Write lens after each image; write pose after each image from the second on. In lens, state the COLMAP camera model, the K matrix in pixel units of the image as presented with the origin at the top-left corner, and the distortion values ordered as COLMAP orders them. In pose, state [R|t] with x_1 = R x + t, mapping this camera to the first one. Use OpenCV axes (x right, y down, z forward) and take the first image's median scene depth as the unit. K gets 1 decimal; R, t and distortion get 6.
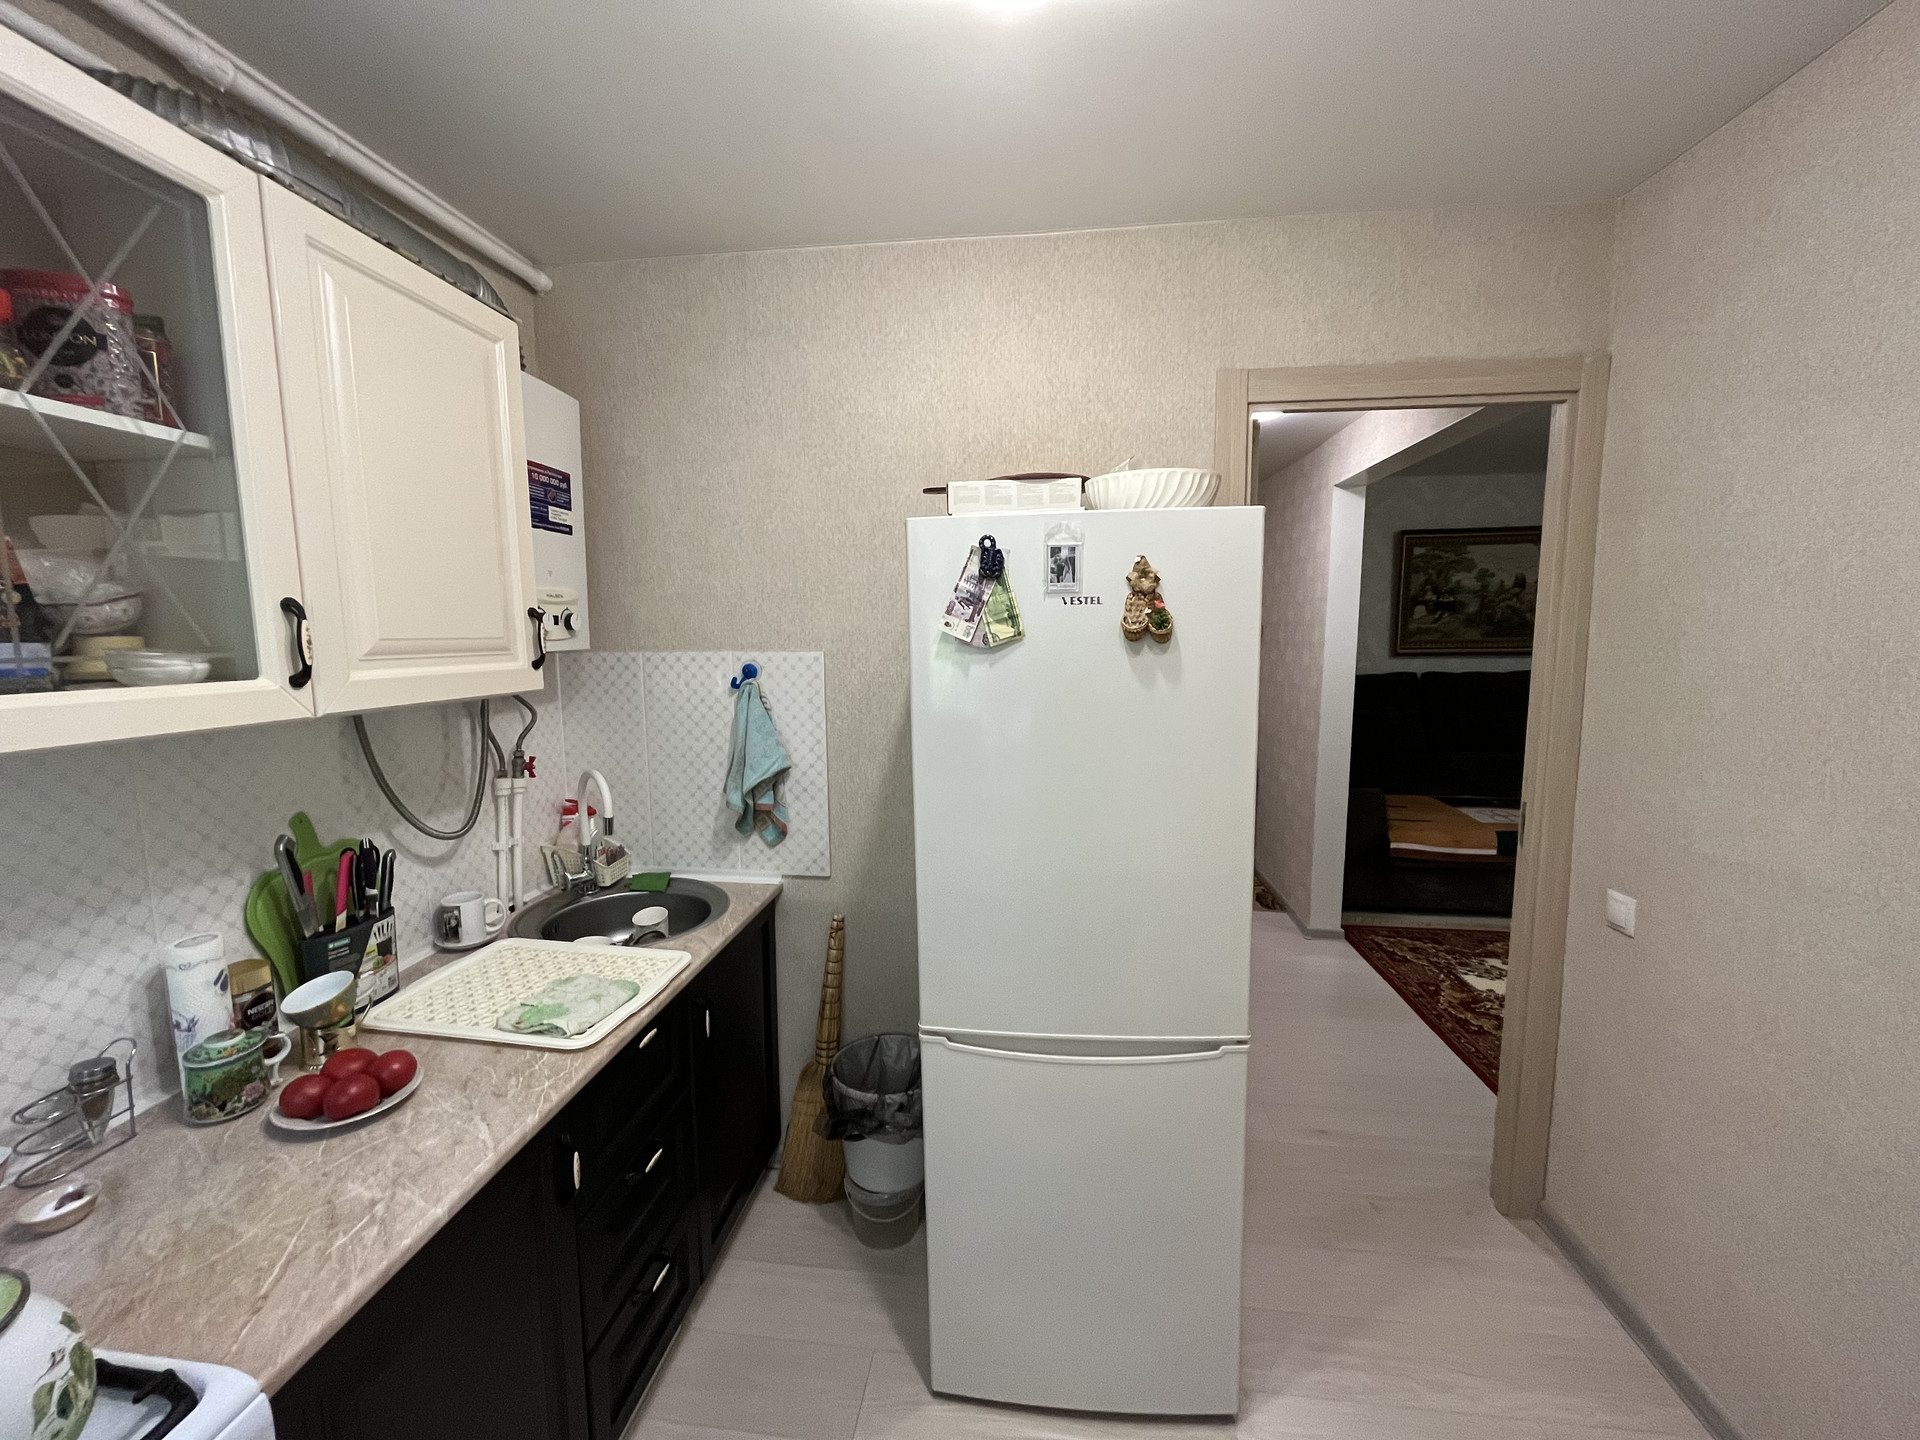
lens RADIAL K [[778.1, 0, 954.5], [0, 778.1, 717.3], [0, 0, 1]] dist [-0.003957, 0.000627]
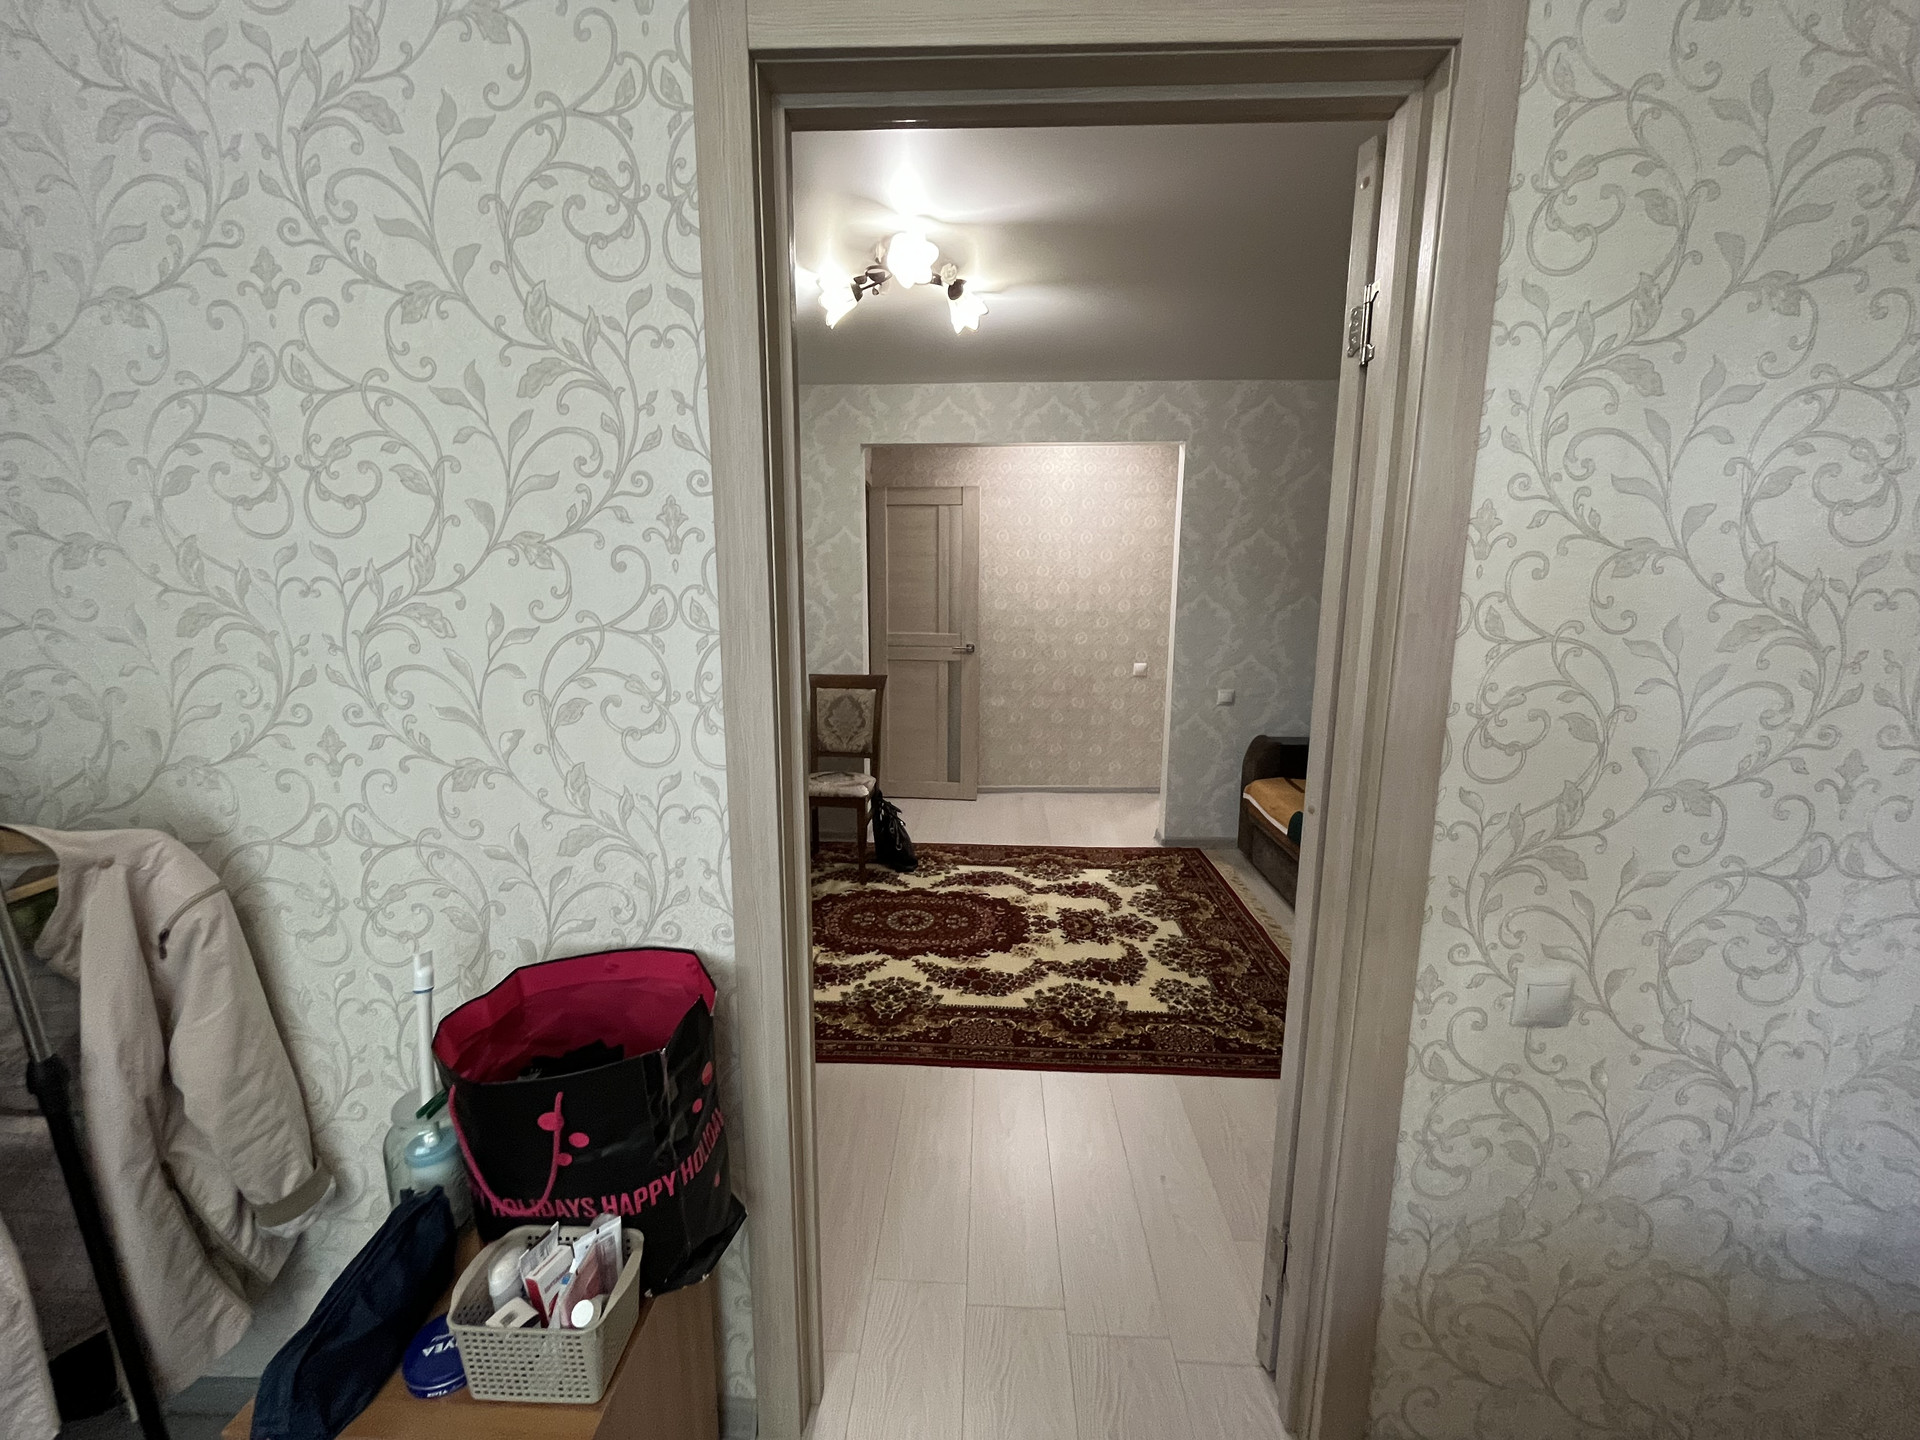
lens RADIAL K [[778.1, 0, 952.1], [0, 778.1, 719.7], [0, 0, 1]] dist [-0.003957, 0.000627]
pose [[0.074263, 0.175965, -0.981591, 2.858799], [-0.121042, 0.978622, 0.166275, -0.087501], [0.989866, 0.106466, 0.093975, 1.040069]]
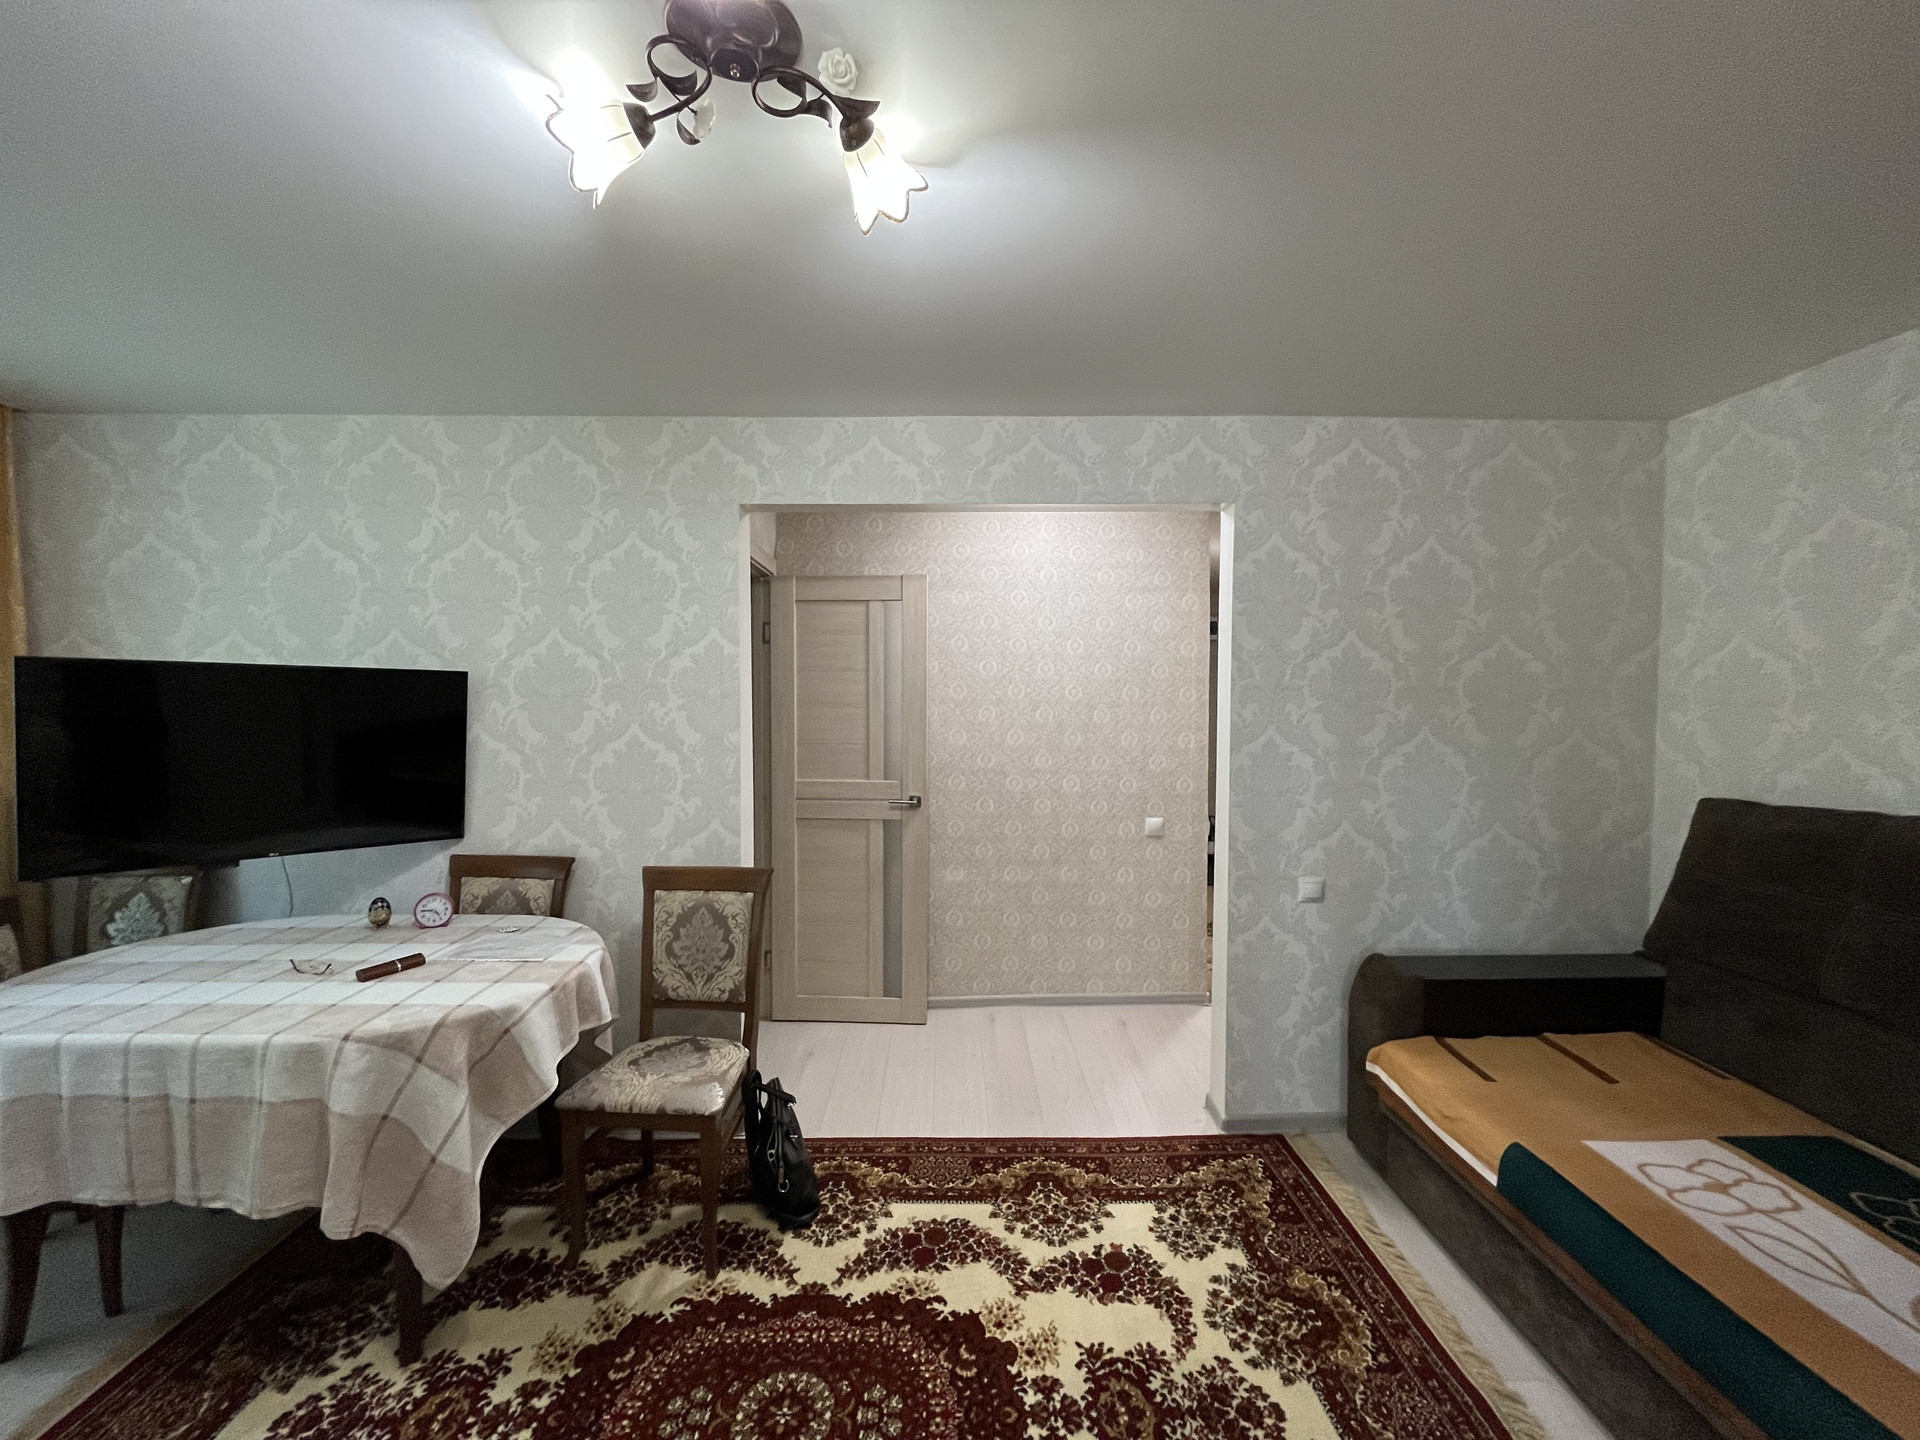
lens RADIAL K [[778.1, 0, 953.3], [0, 778.1, 718.3], [0, 0, 1]] dist [-0.003957, 0.000627]
pose [[0.132132, 0.040608, -0.990400, 2.110501], [-0.117870, 0.992715, 0.024977, -0.139873], [0.984199, 0.113438, 0.135956, 1.132812]]
